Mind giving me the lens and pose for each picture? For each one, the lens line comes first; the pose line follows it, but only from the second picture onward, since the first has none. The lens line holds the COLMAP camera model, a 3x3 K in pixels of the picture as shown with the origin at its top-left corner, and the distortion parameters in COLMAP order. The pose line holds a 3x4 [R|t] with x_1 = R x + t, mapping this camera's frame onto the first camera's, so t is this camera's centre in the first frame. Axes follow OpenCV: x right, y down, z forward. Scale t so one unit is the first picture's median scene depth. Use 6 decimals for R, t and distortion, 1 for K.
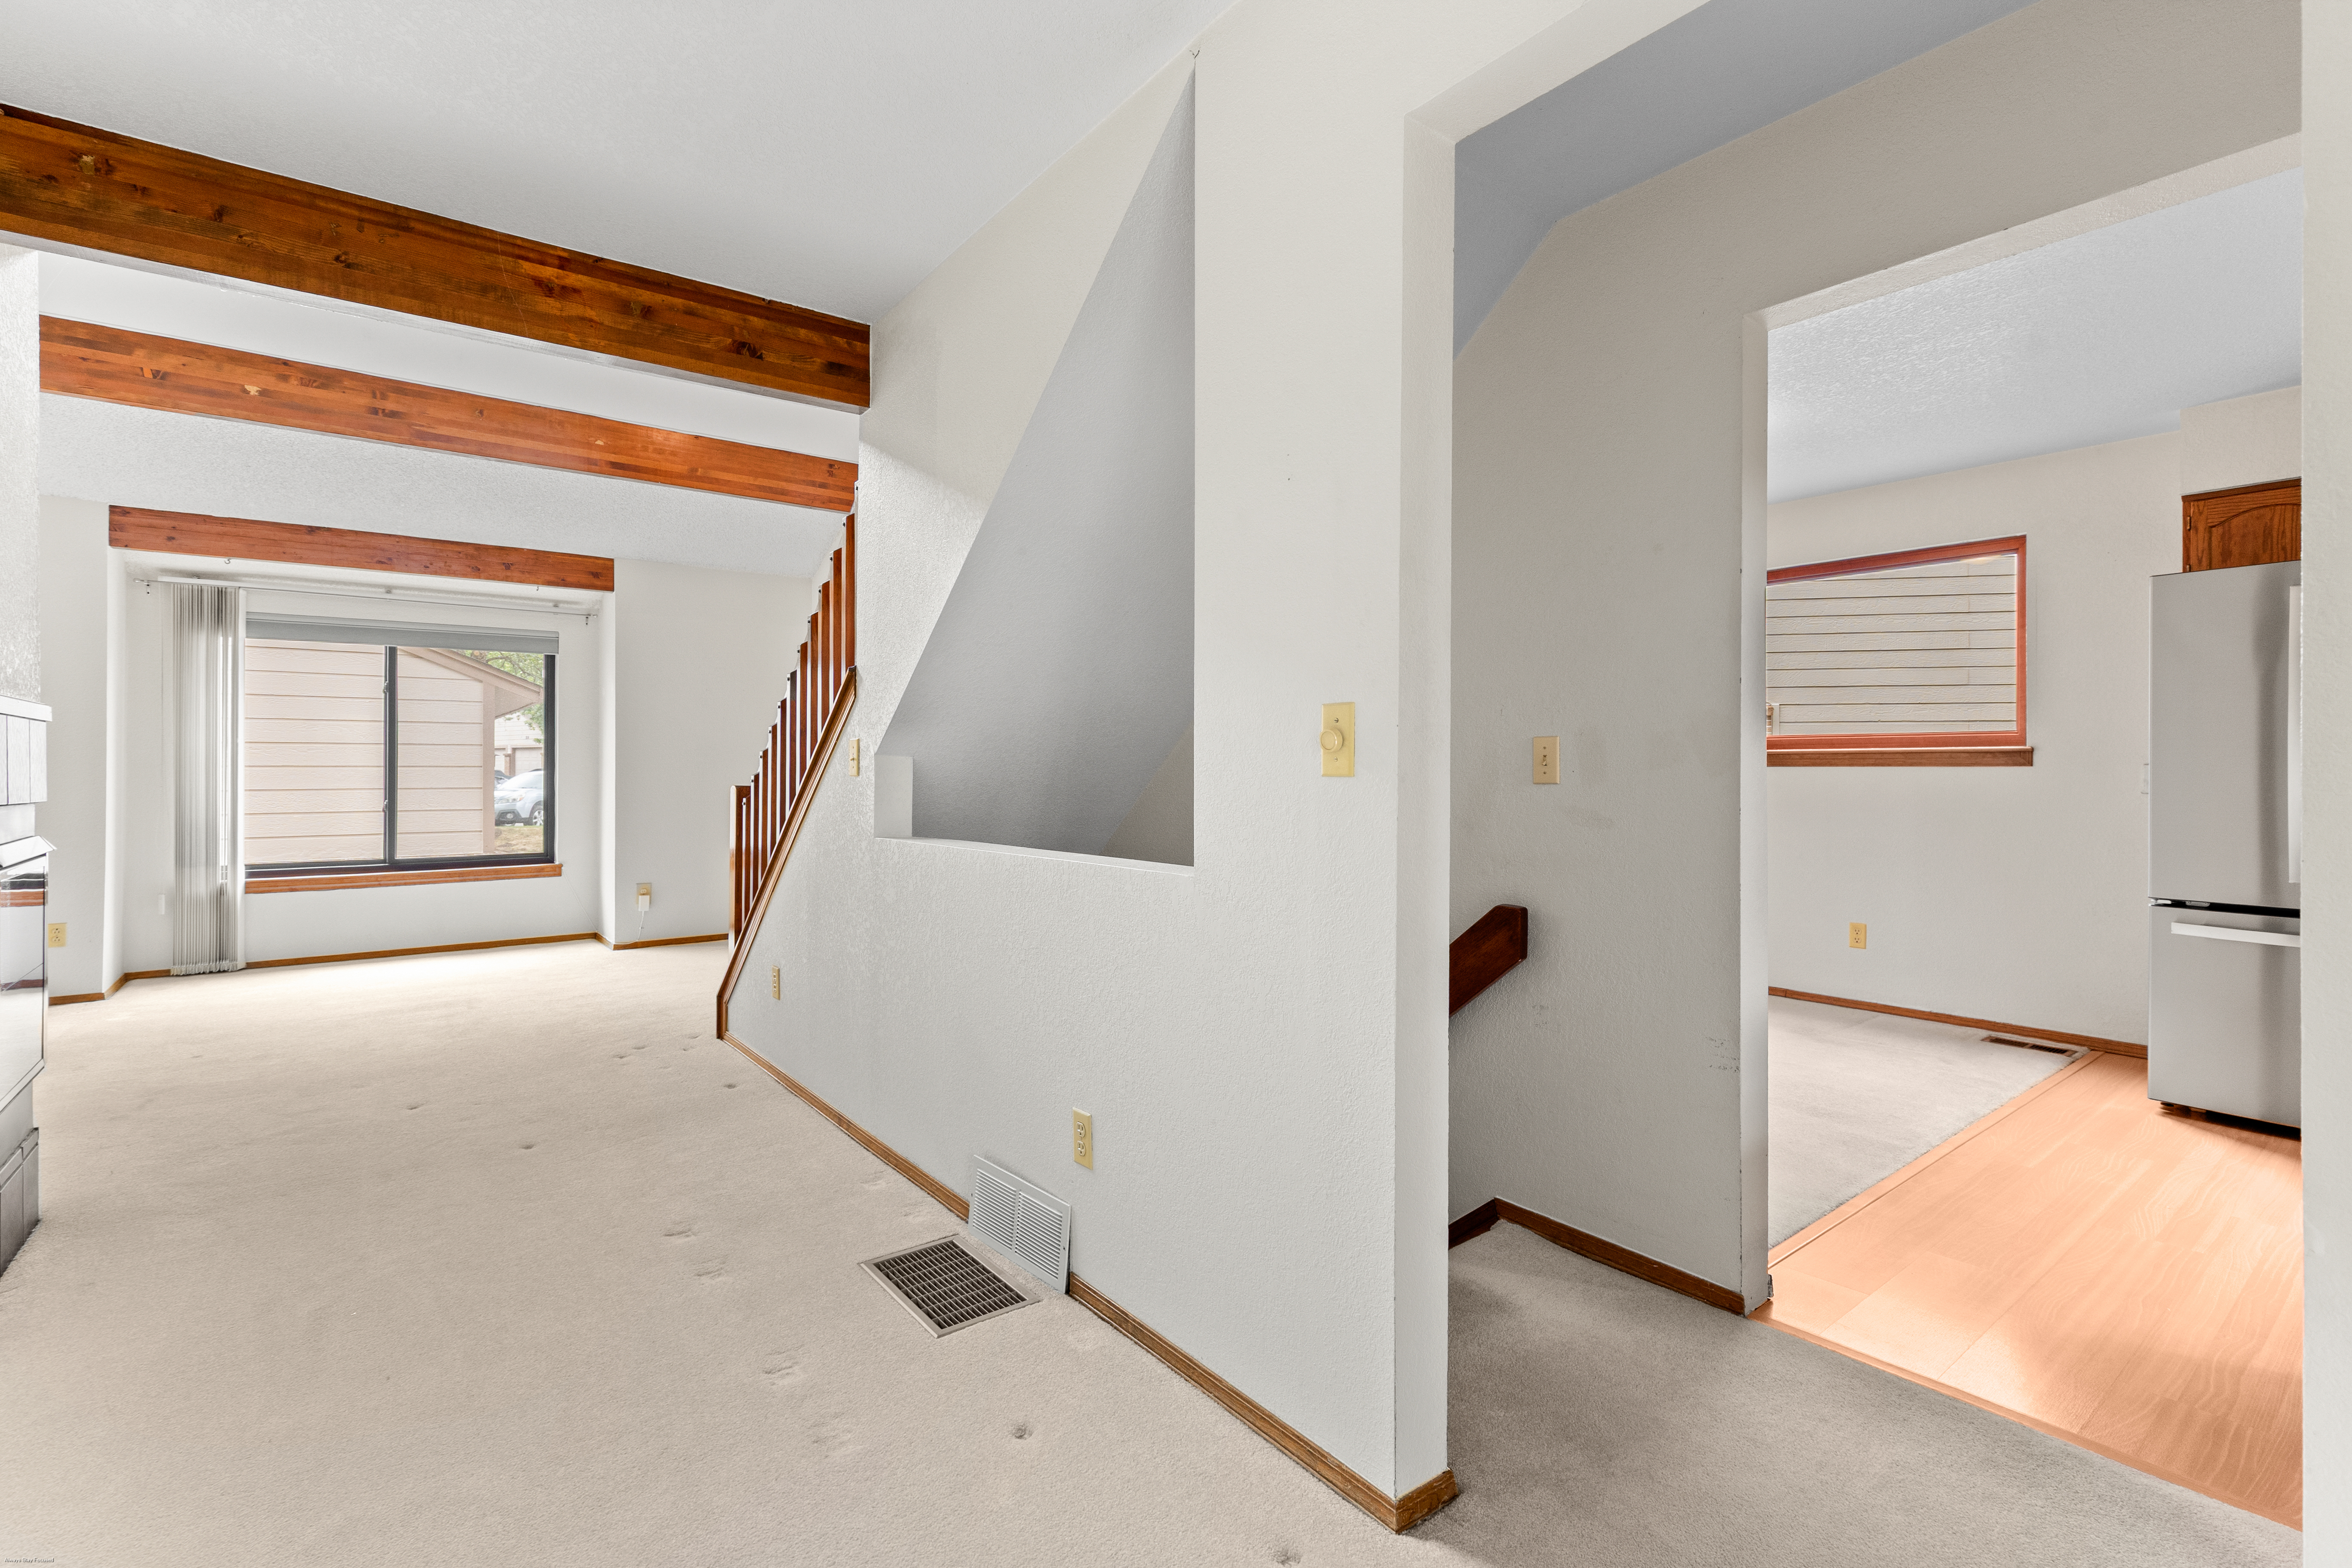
lens RADIAL K [[1065.7, 0, 1175.6], [0, 1065.7, 770.7], [0, 0, 1]] dist [-0.001365, 0.000289]
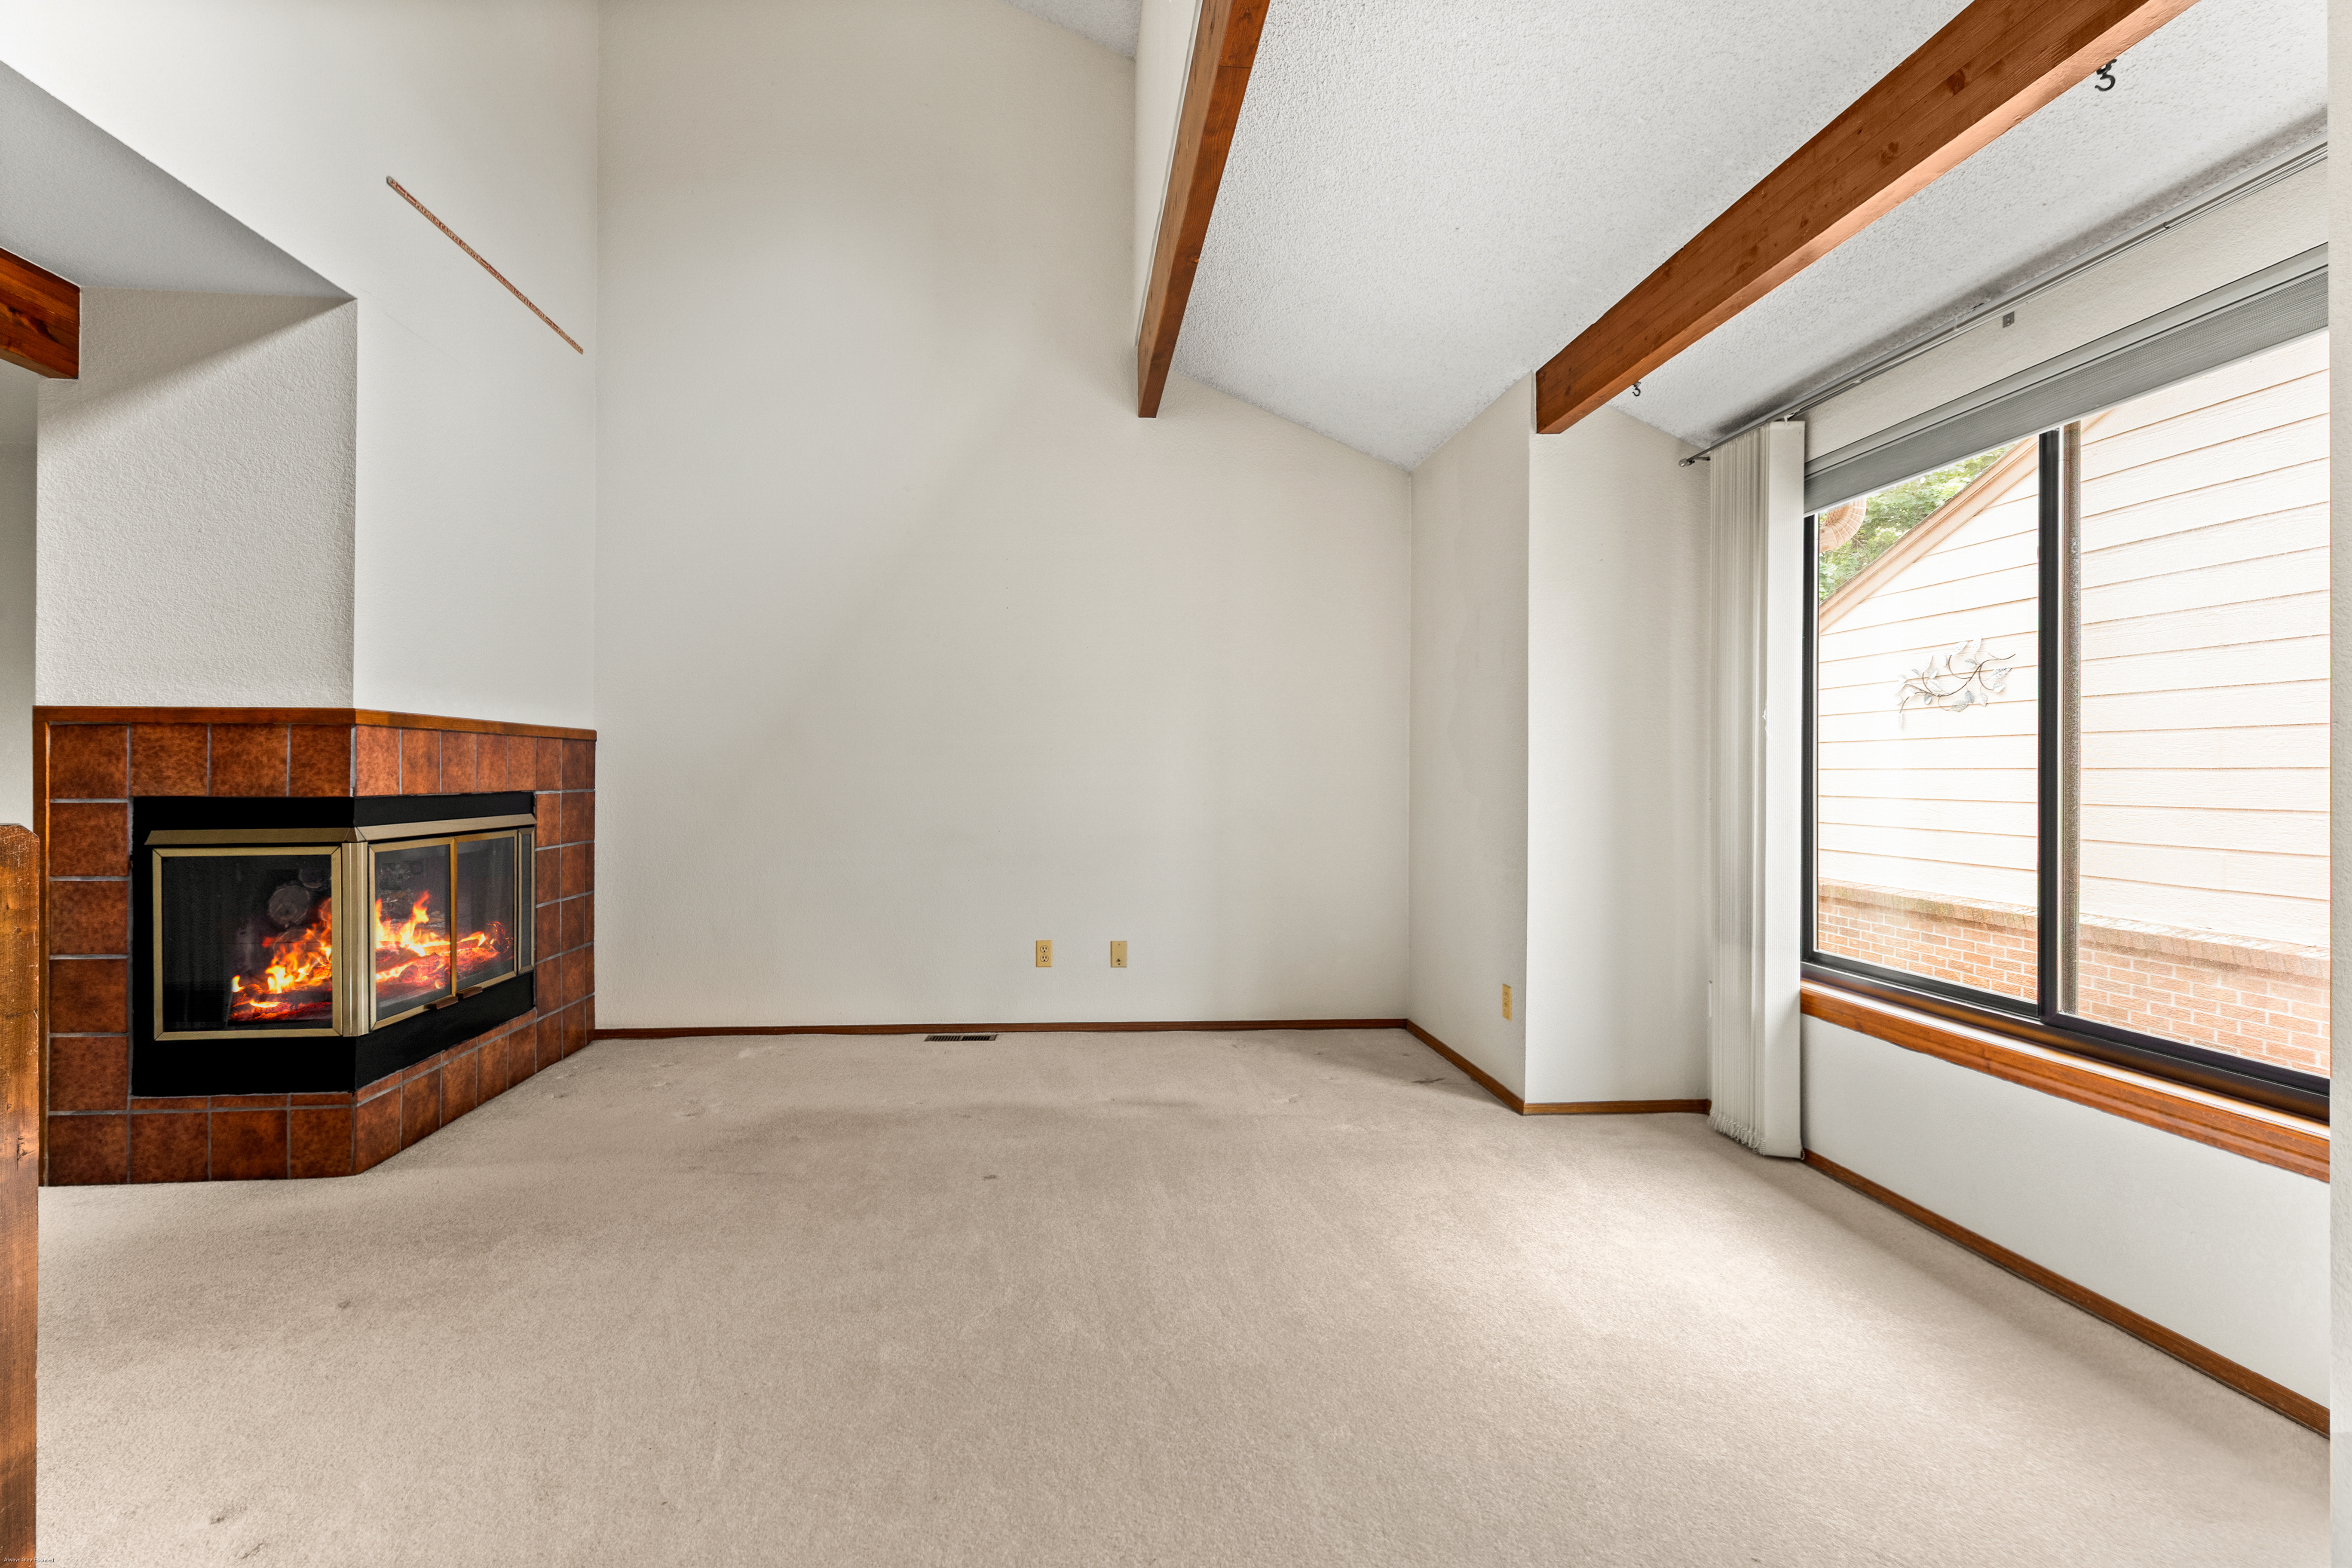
lens RADIAL K [[1075.4, 0, 1122.3], [0, 1075.4, 763.3], [0, 0, 1]] dist [0.001151, 0.000014]
pose [[-0.564348, -0.008588, -0.825492, -0.443257], [-0.005471, 0.999963, -0.006663, 0.001405], [0.825519, 0.000756, -0.564374, 1.727196]]
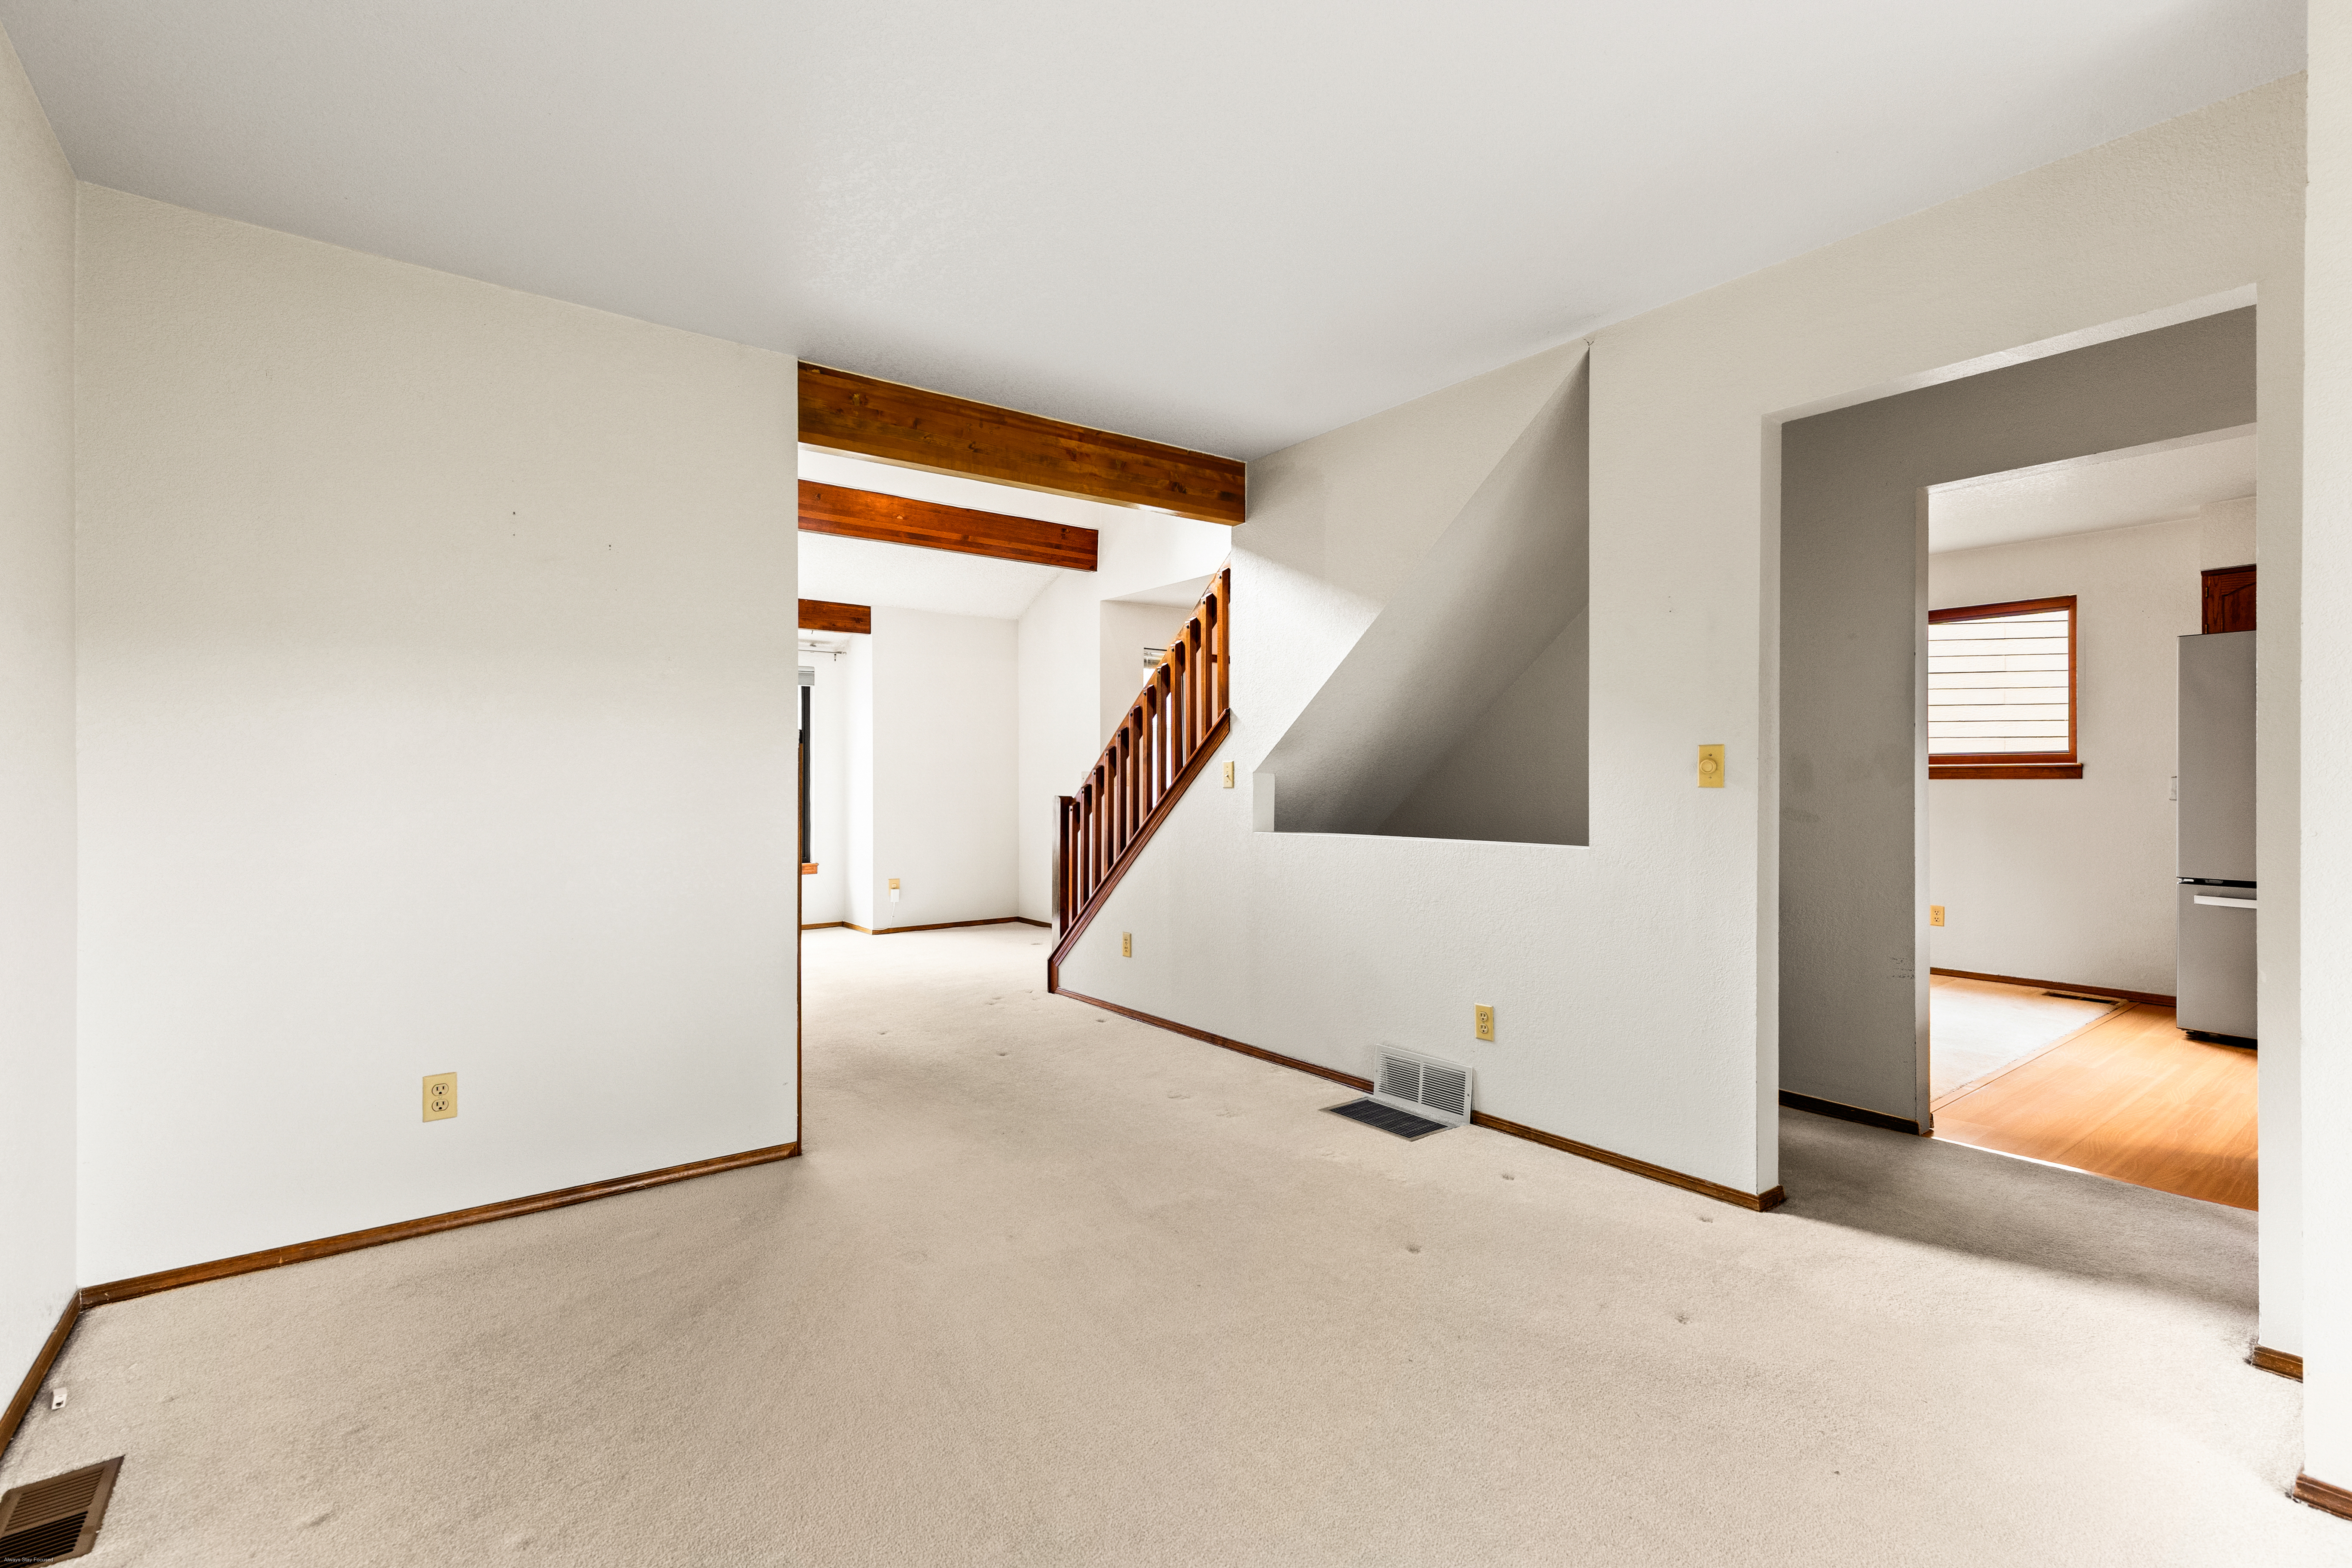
lens RADIAL K [[1060.2, 0, 1176.0], [0, 1060.2, 784.0], [0, 0, 1]] dist [0.002283, -0.000629]
pose [[0.999957, -0.002069, -0.009051, -0.324236], [0.002081, 0.999997, 0.001362, -0.002422], [0.009048, -0.001381, 0.999958, -0.338141]]
